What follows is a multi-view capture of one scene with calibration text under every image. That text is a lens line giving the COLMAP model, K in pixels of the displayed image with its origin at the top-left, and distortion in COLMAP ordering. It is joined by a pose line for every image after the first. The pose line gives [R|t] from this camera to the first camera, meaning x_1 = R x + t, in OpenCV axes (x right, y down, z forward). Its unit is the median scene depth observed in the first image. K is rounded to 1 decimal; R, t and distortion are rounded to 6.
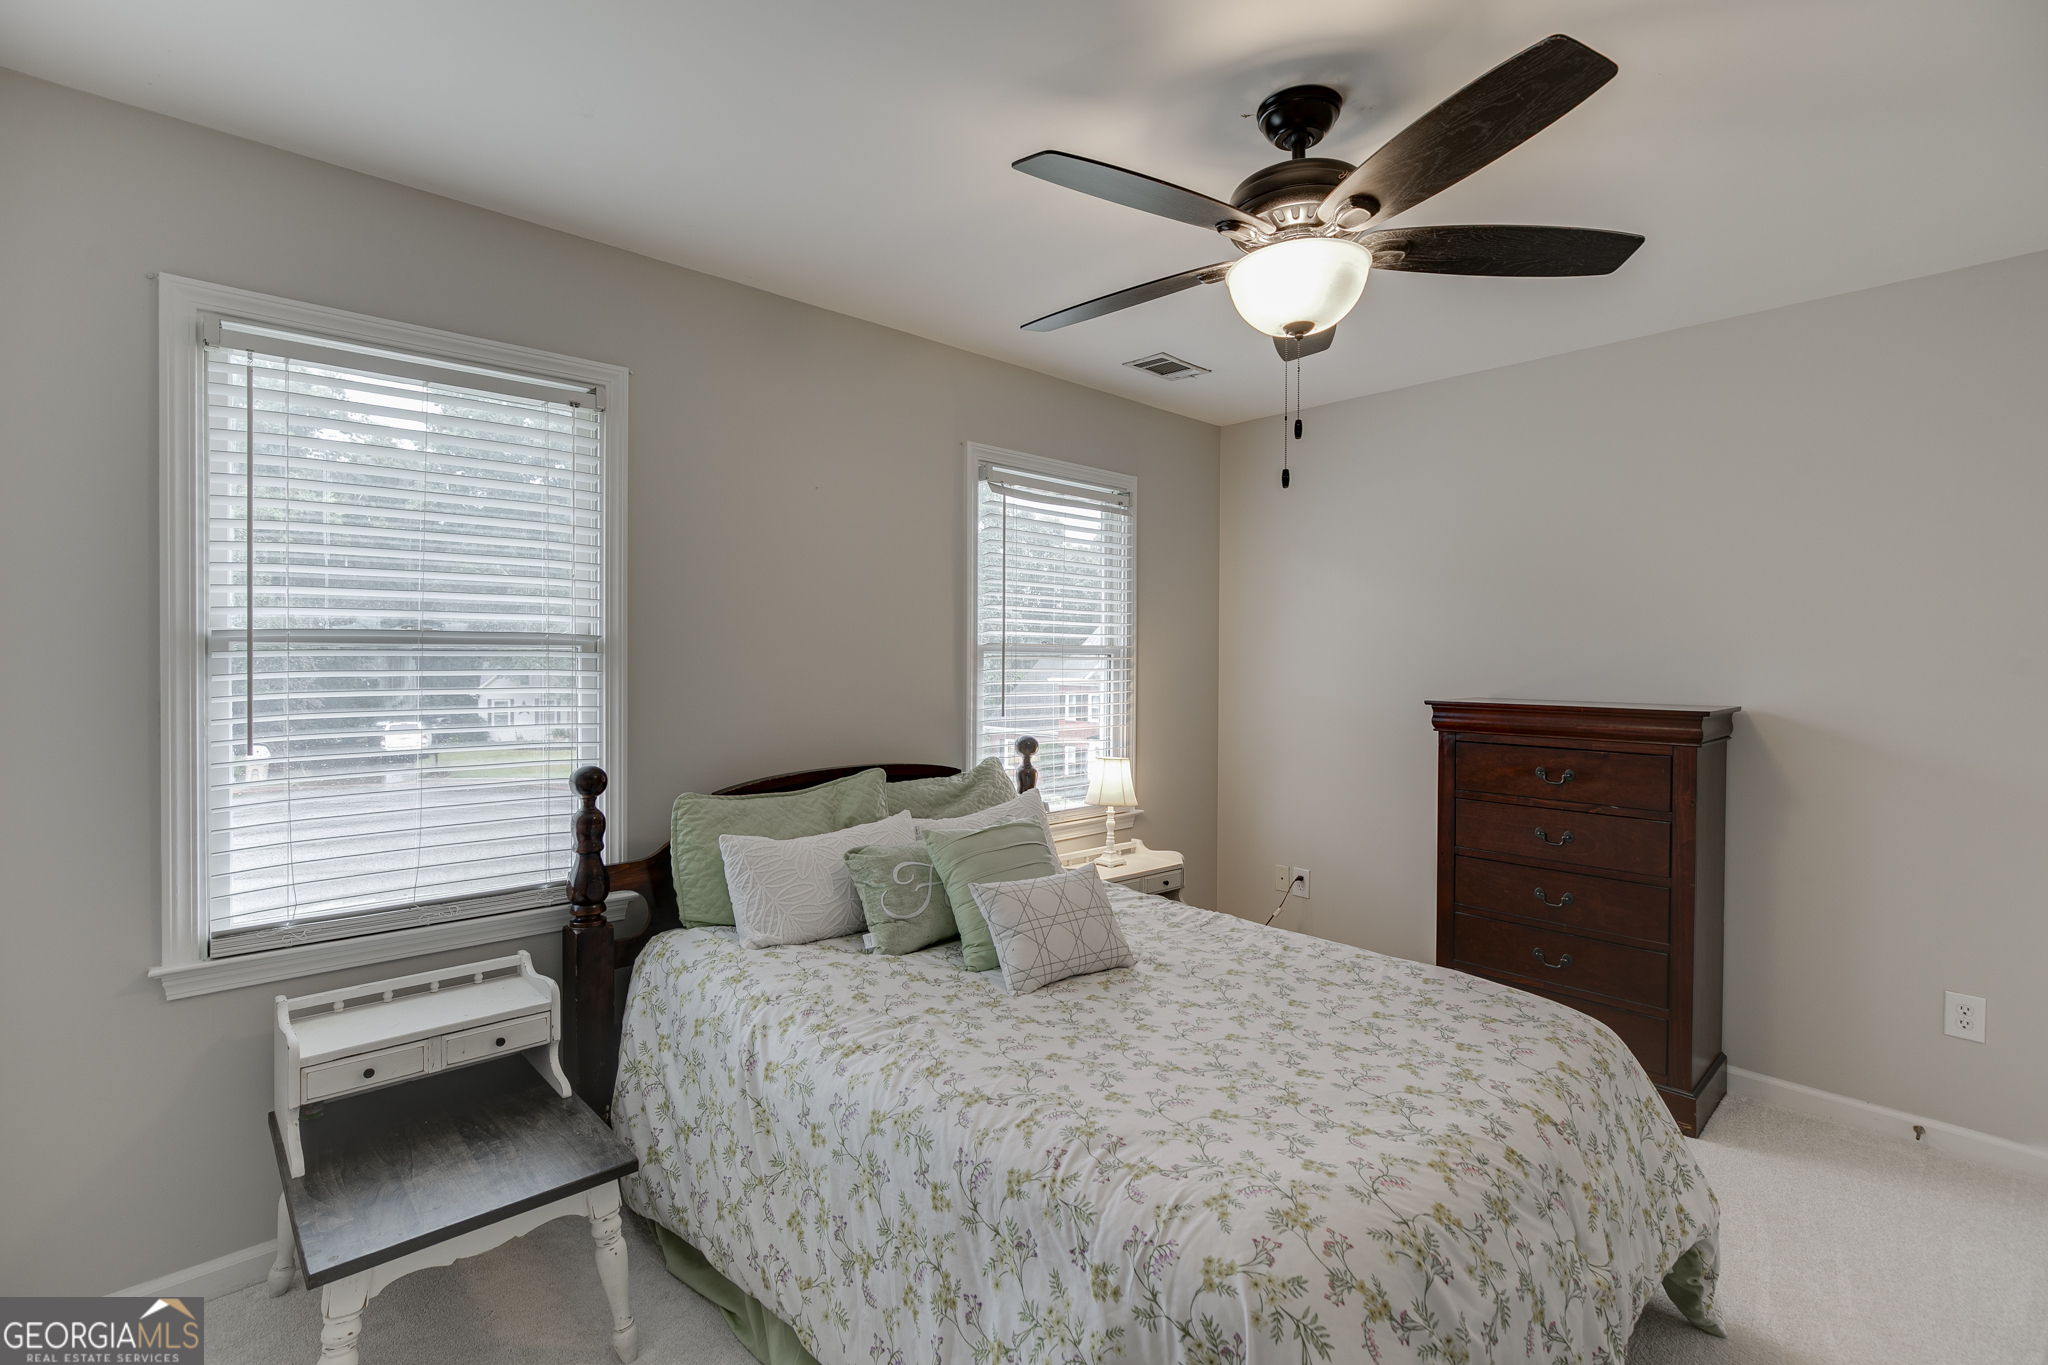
lens RADIAL K [[925.4, 0, 1005.1], [0, 925.4, 680.4], [0, 0, 1]] dist [-0.007326, 0.000297]
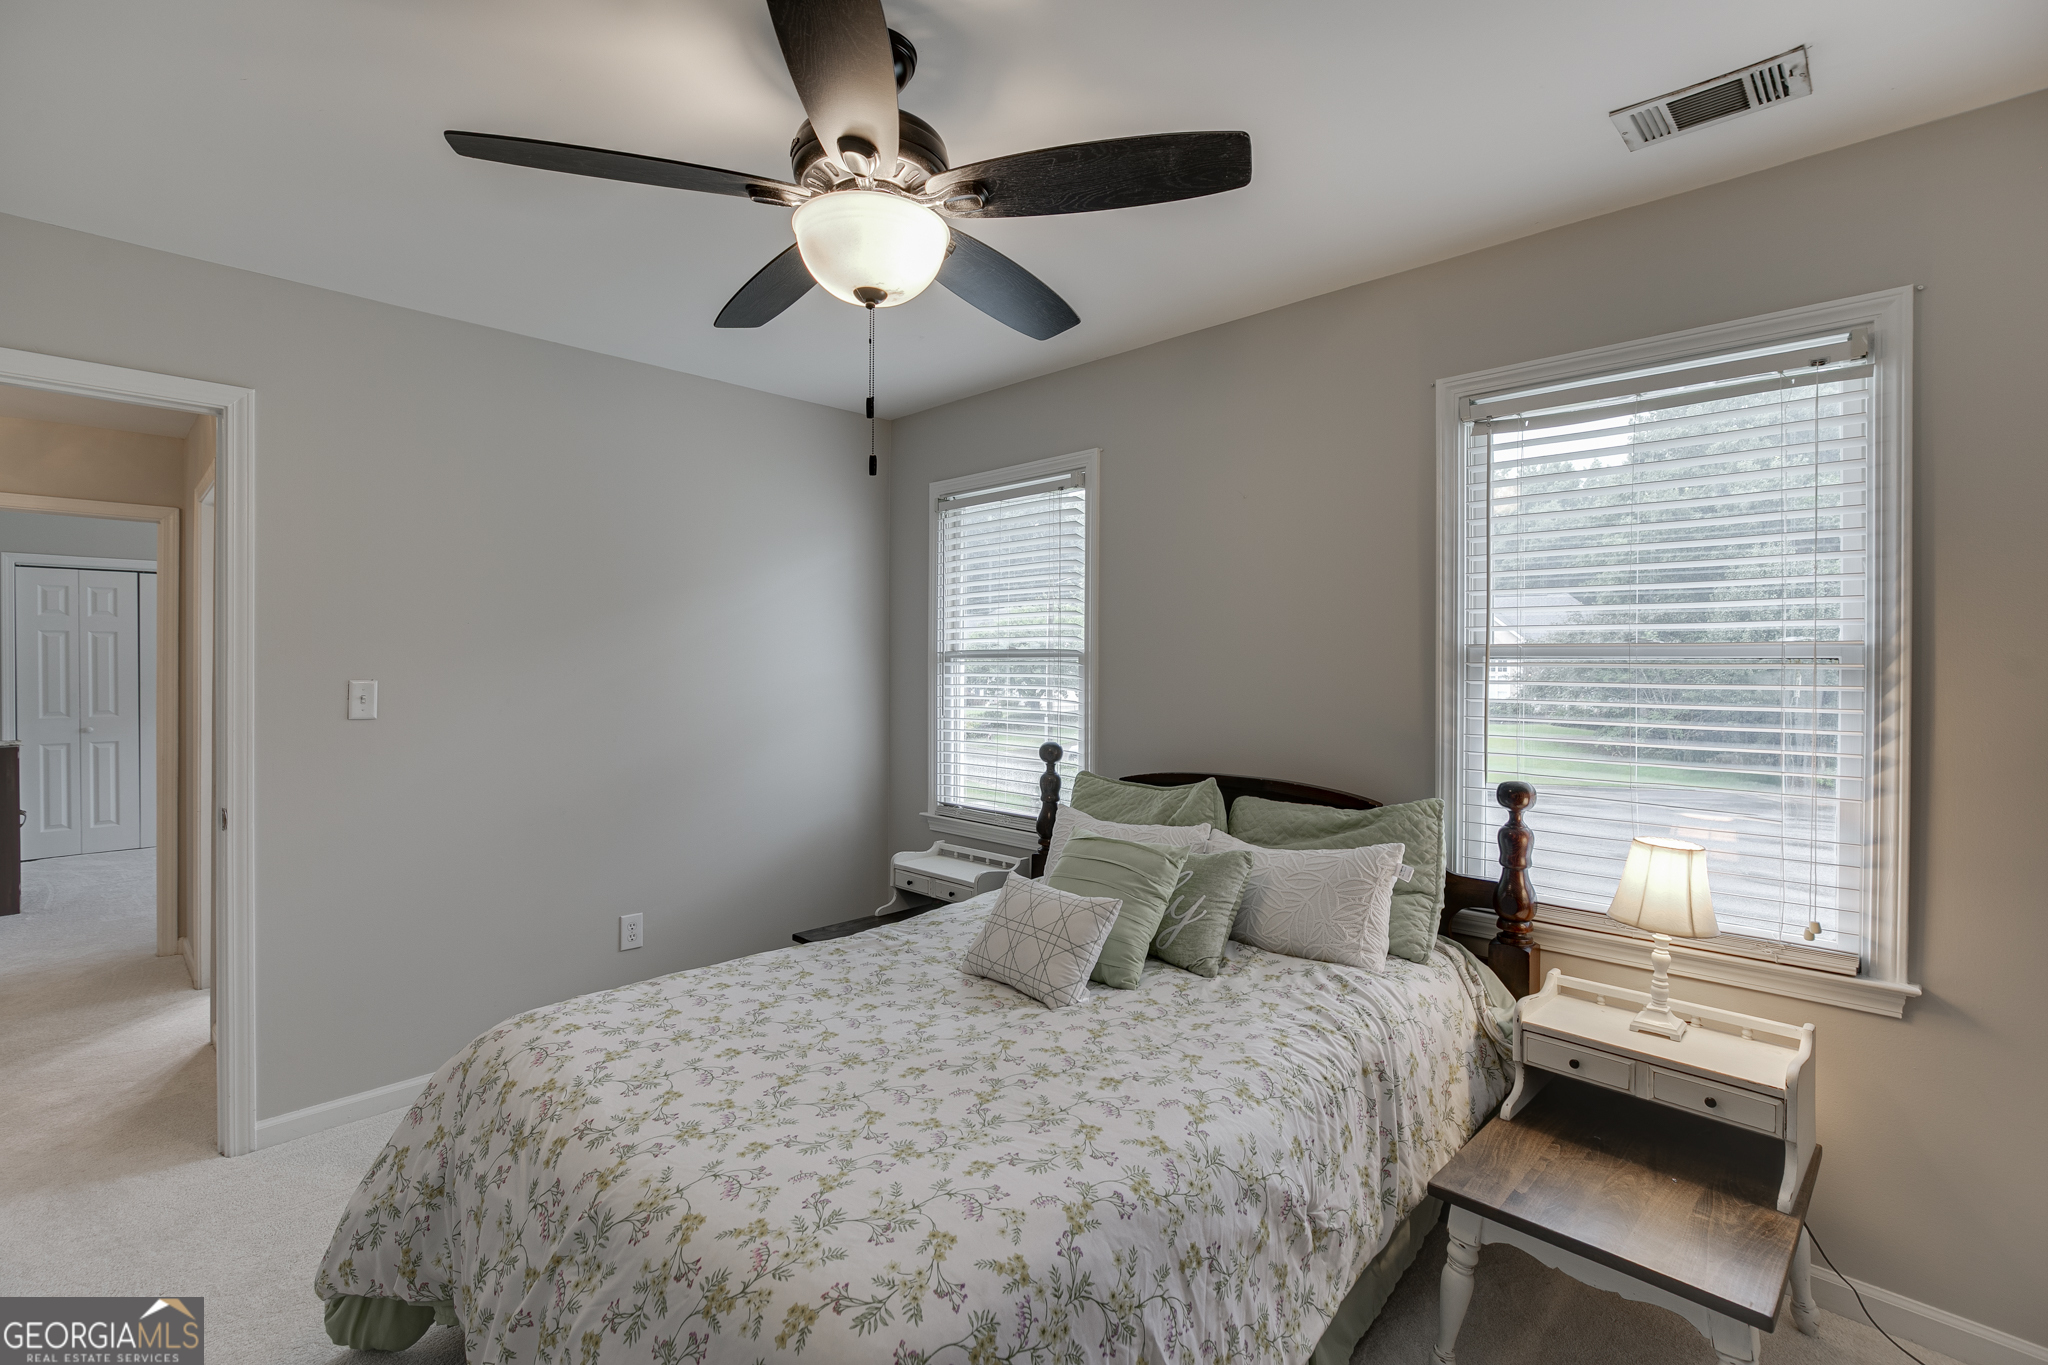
lens RADIAL K [[923.0, 0, 1021.3], [0, 923.0, 664.9], [0, 0, 1]] dist [-0.009450, 0.000938]
pose [[0.069328, -0.006095, -0.997575, 0.994828], [-0.028086, 0.999573, -0.008059, -0.012820], [0.997198, 0.028577, 0.069127, 0.884235]]
